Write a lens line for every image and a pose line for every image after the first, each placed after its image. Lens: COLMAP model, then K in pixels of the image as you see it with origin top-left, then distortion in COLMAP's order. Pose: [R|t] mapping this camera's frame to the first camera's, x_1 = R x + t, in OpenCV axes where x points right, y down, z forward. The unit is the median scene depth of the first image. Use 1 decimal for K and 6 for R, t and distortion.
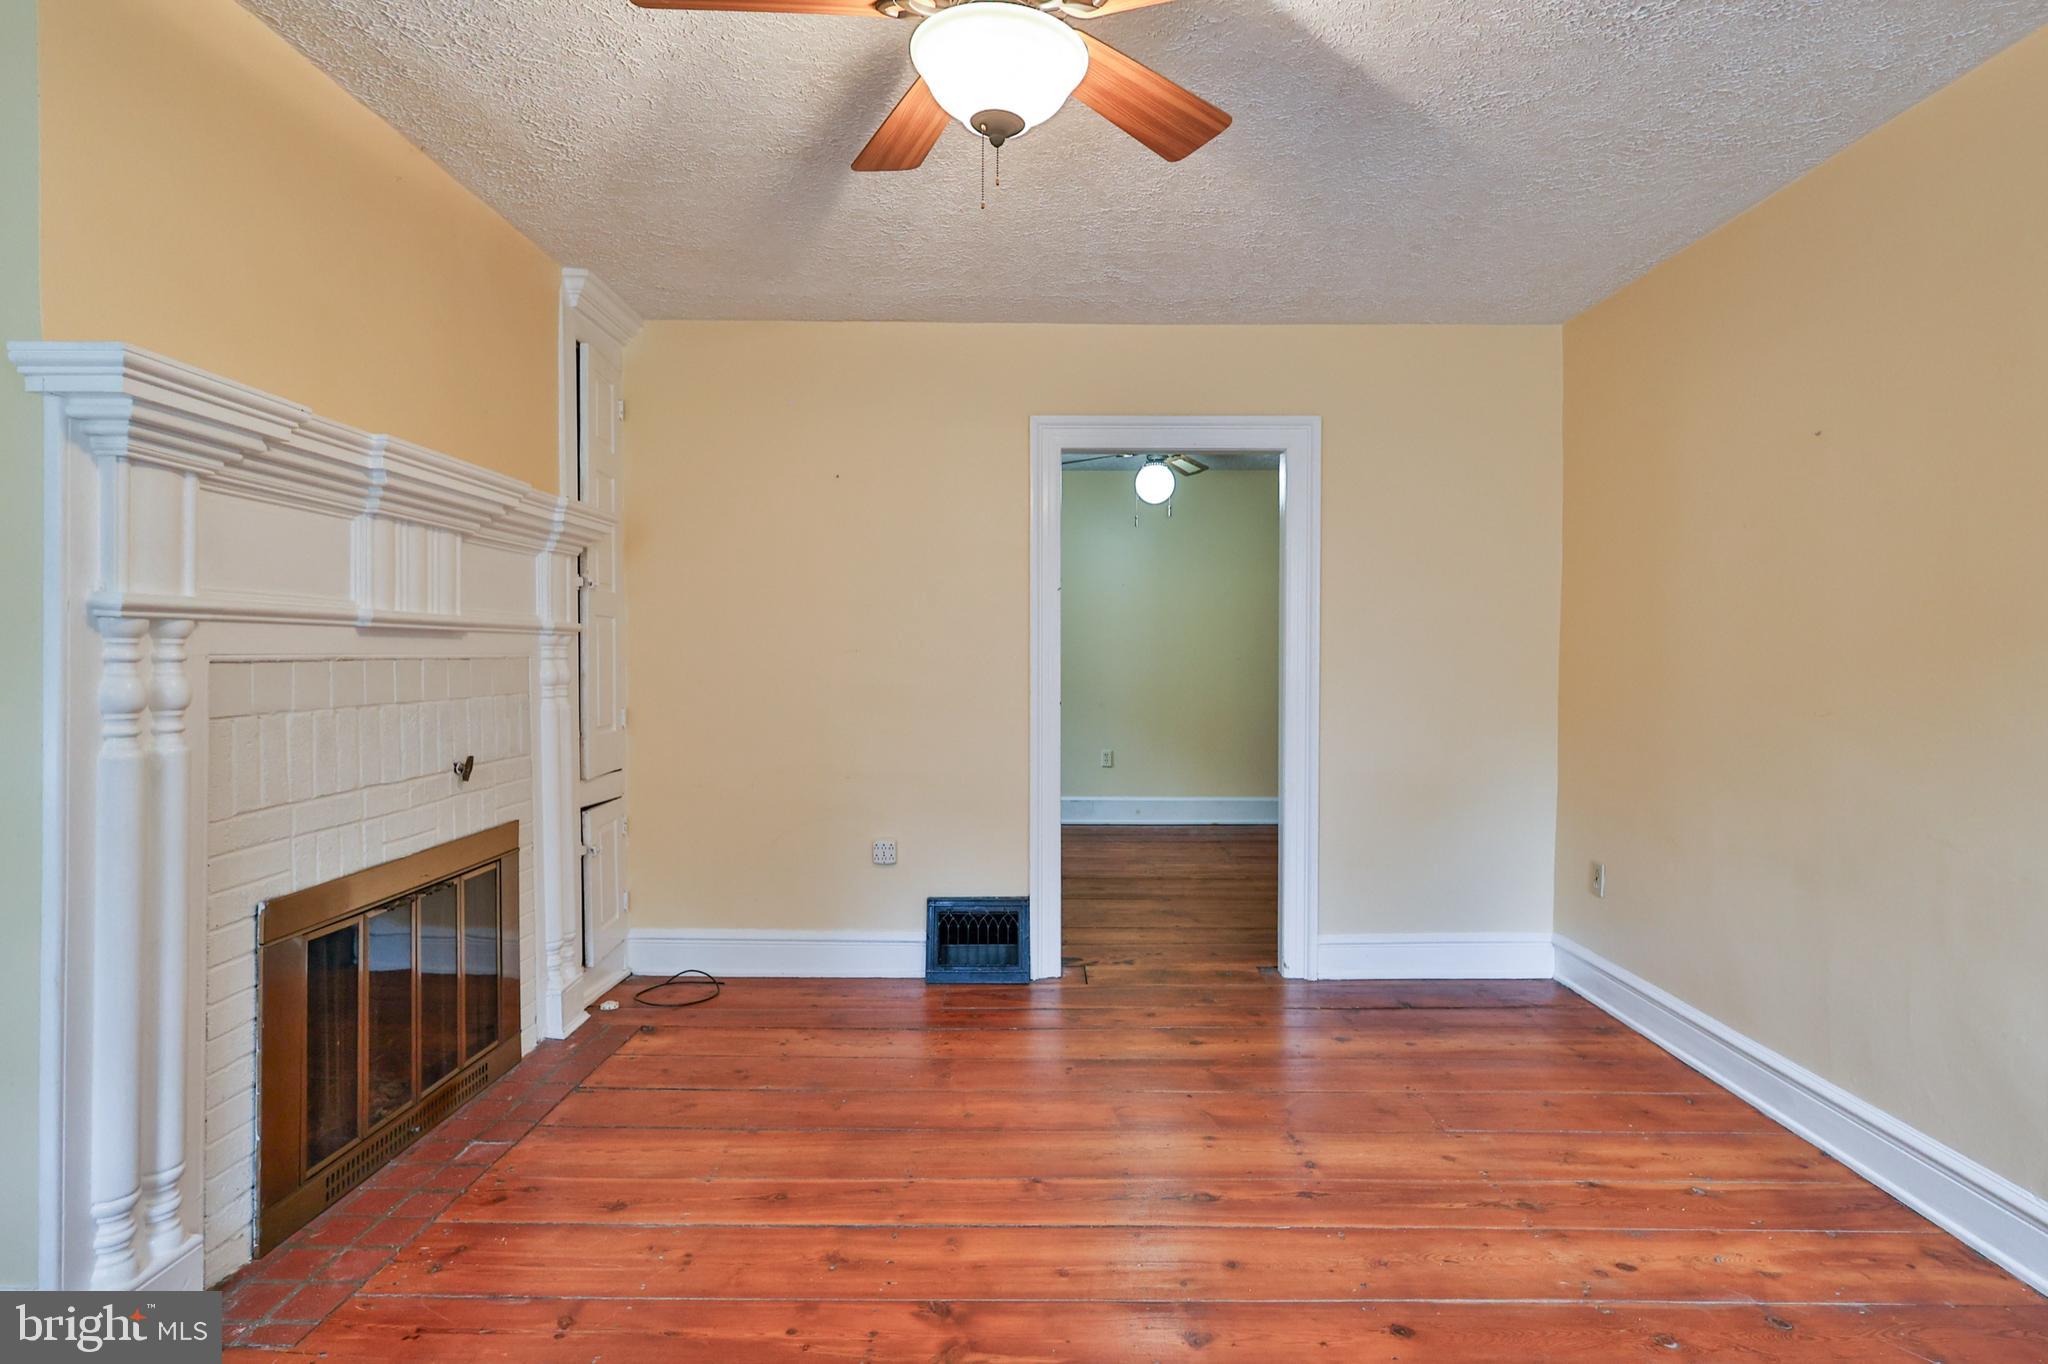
lens RADIAL K [[1004.3, 0, 1022.6], [0, 1004.3, 670.4], [0, 0, 1]] dist [-0.000923, 0.000480]
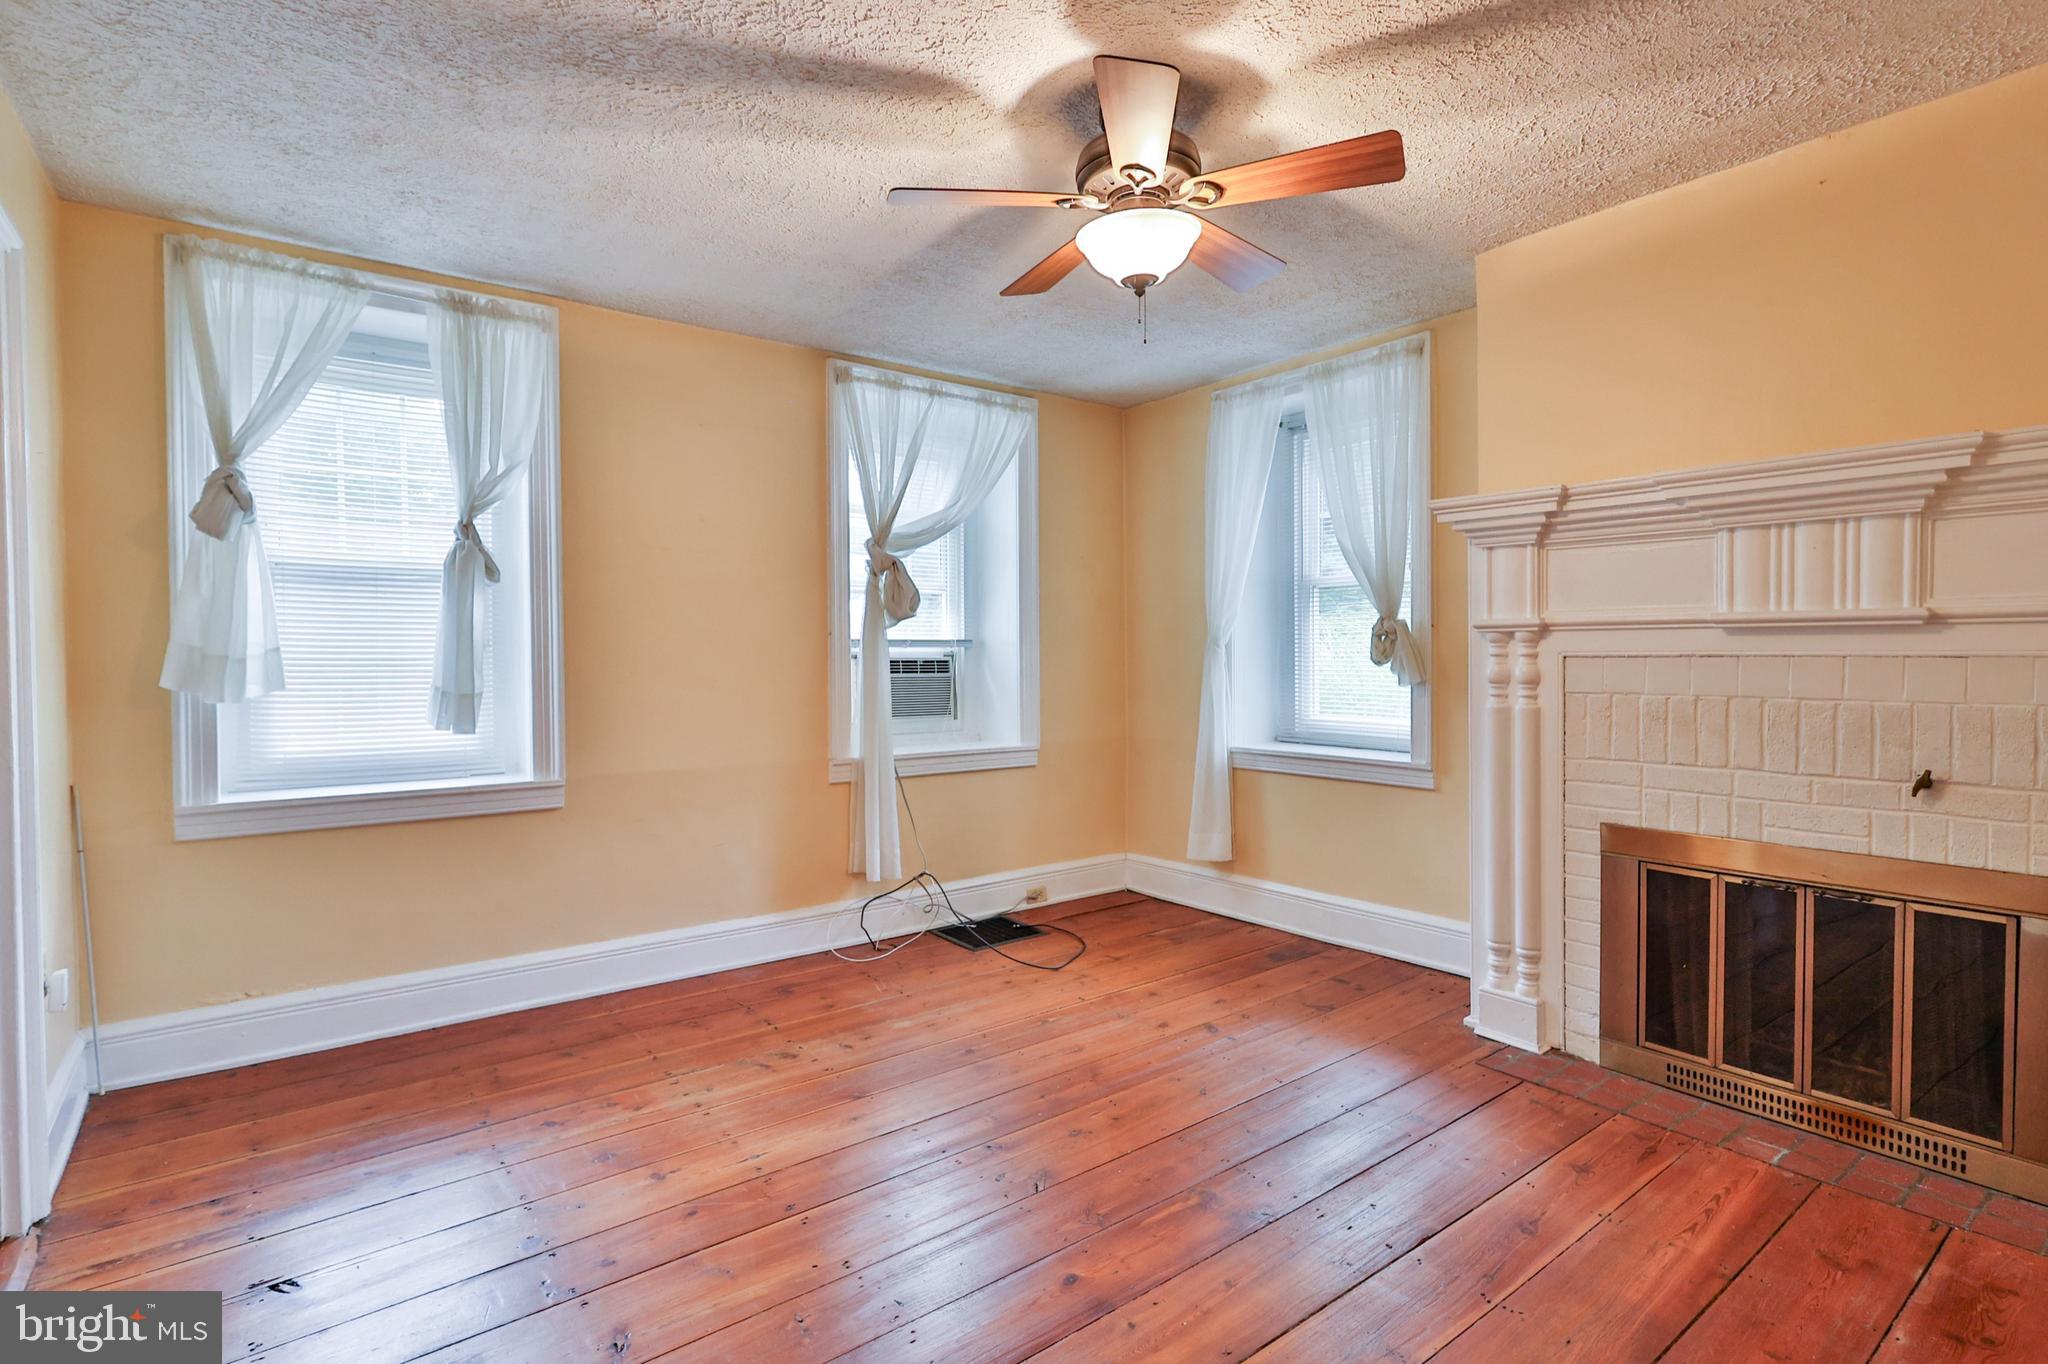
lens RADIAL K [[1000.8, 0, 1026.4], [0, 1000.8, 674.9], [0, 0, 1]] dist [-0.001979, 0.000930]
pose [[-0.782101, 0.014632, -0.622980, 0.741813], [-0.010523, 0.999272, 0.036681, -0.024033], [0.623063, 0.035243, -0.781378, 1.502288]]
